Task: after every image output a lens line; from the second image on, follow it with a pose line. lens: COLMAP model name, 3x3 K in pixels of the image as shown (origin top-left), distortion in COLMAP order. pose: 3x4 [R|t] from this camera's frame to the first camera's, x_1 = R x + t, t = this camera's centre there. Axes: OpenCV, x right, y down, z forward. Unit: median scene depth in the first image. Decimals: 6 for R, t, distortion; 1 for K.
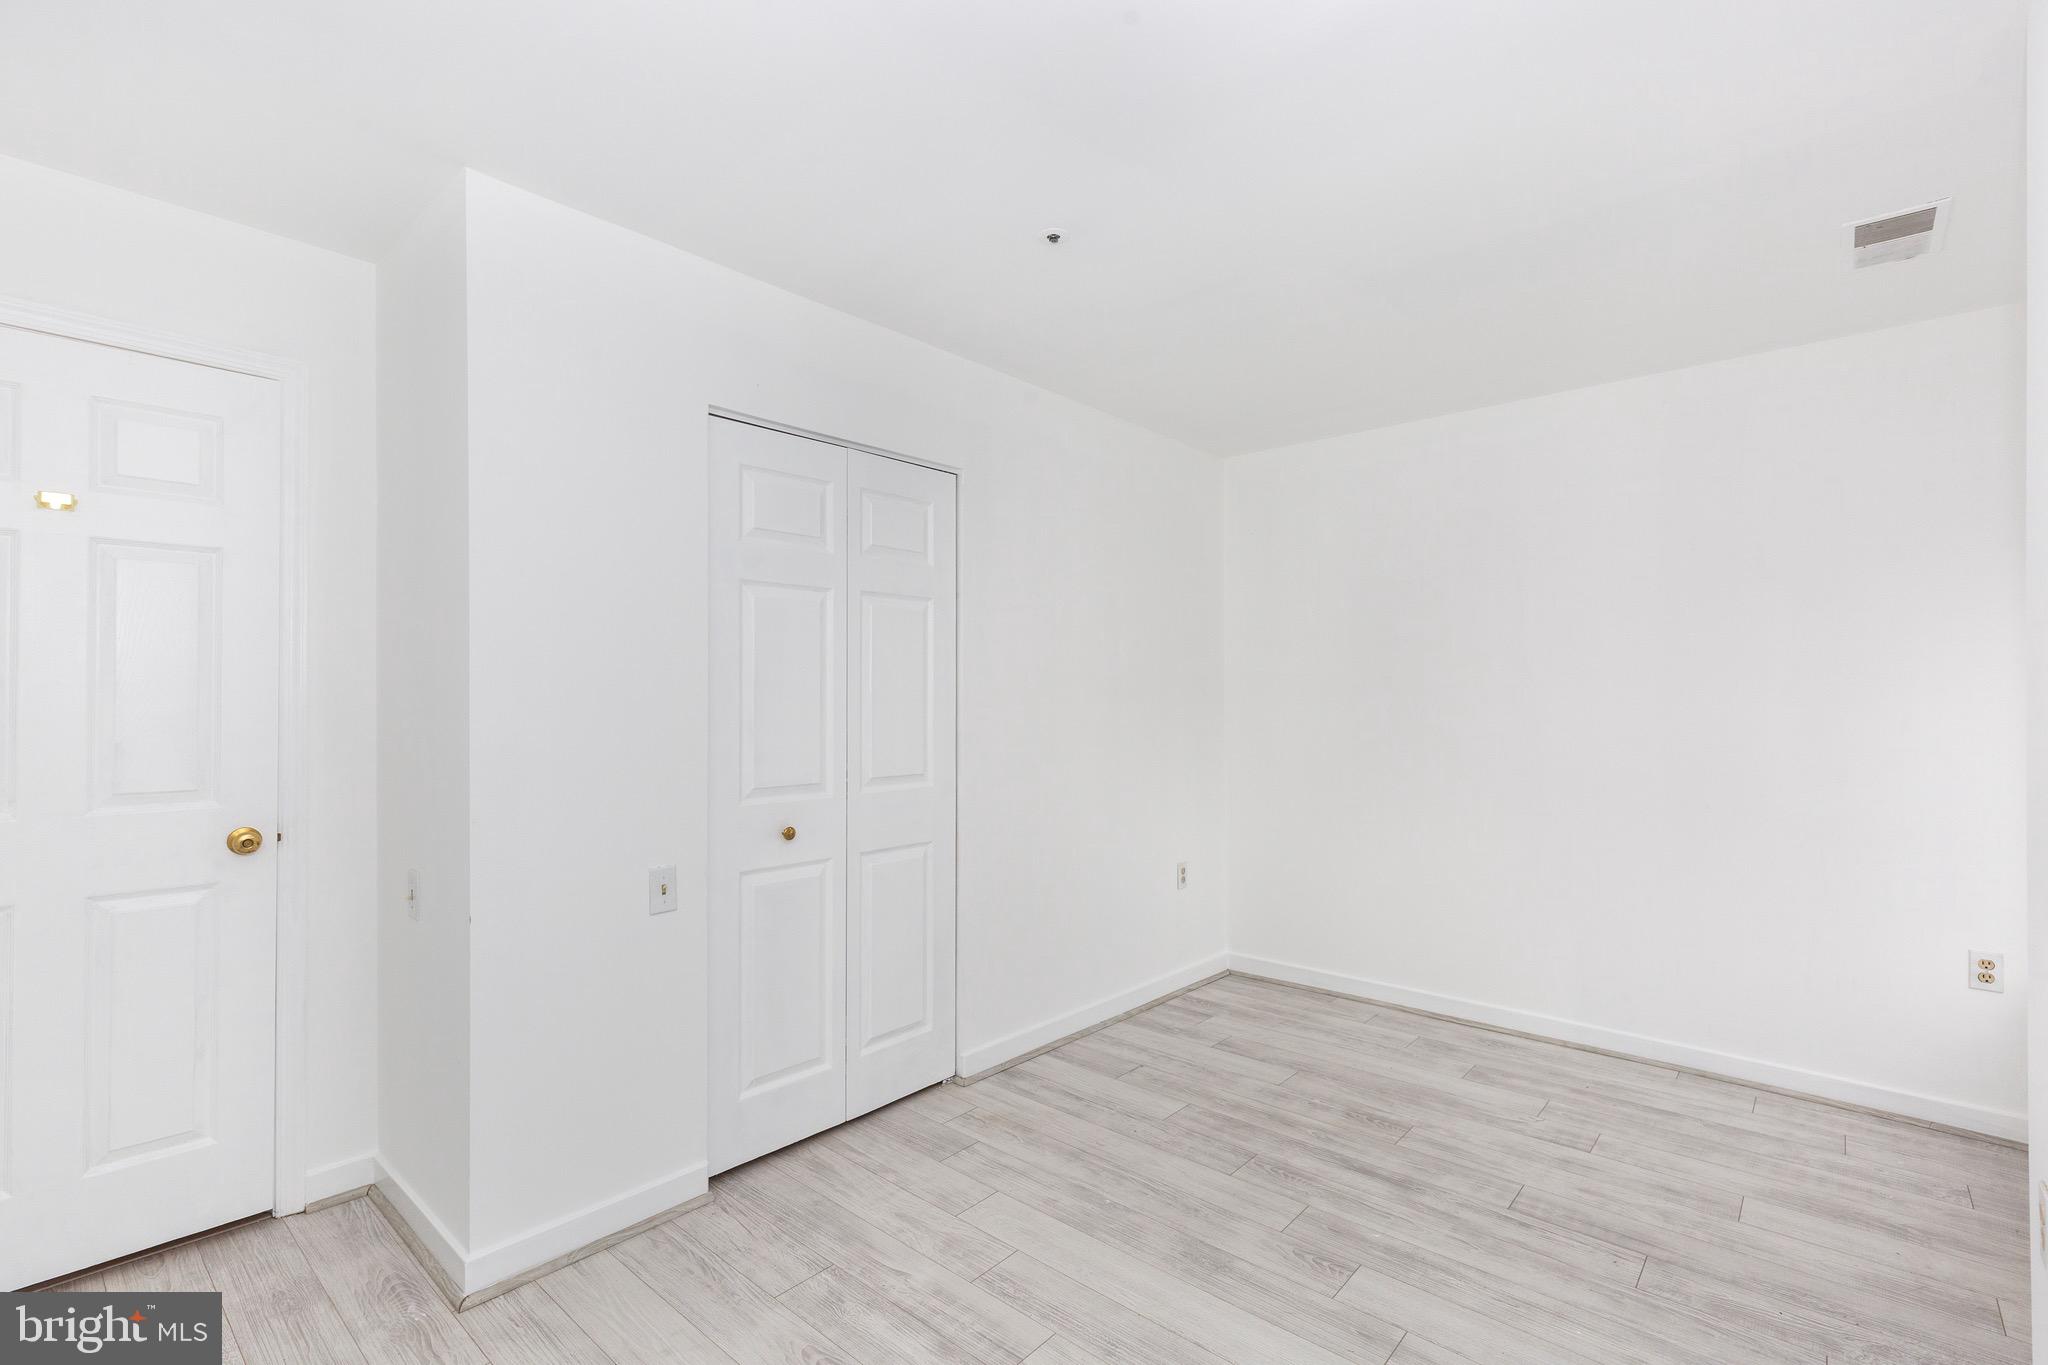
lens RADIAL K [[934.7, 0, 1032.6], [0, 934.7, 683.9], [0, 0, 1]] dist [0.008358, -0.004352]
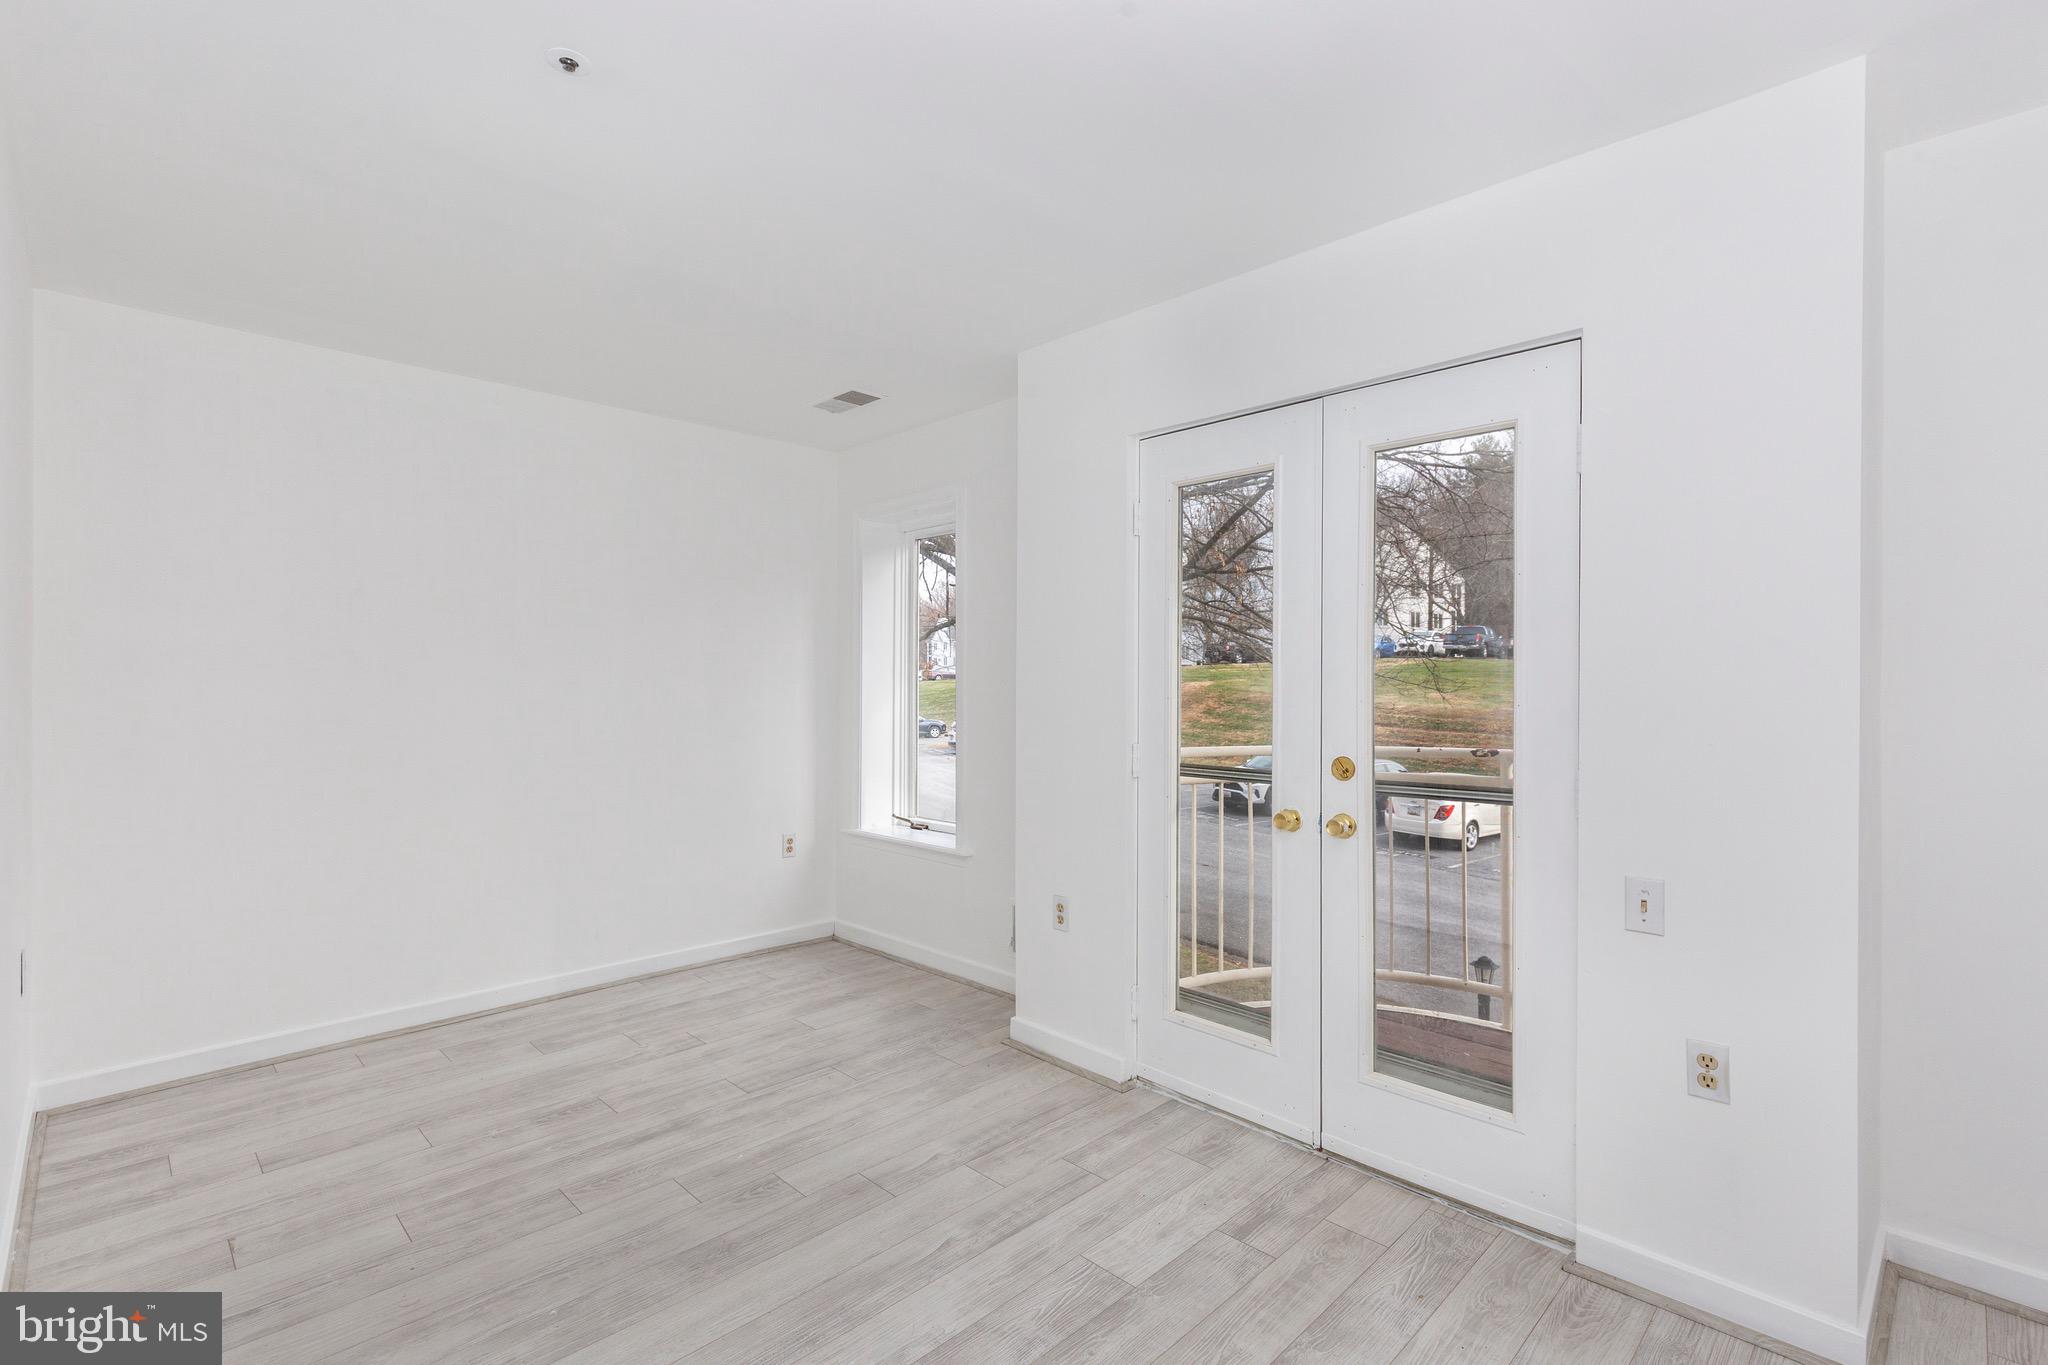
lens RADIAL K [[934.7, 0, 1017.5], [0, 934.7, 674.1], [0, 0, 1]] dist [0.008358, -0.004352]
pose [[0.069488, 0.009605, 0.997537, -0.562632], [-0.012996, 0.999877, -0.008723, 0.014223], [-0.997498, -0.012358, 0.069604, 0.461489]]
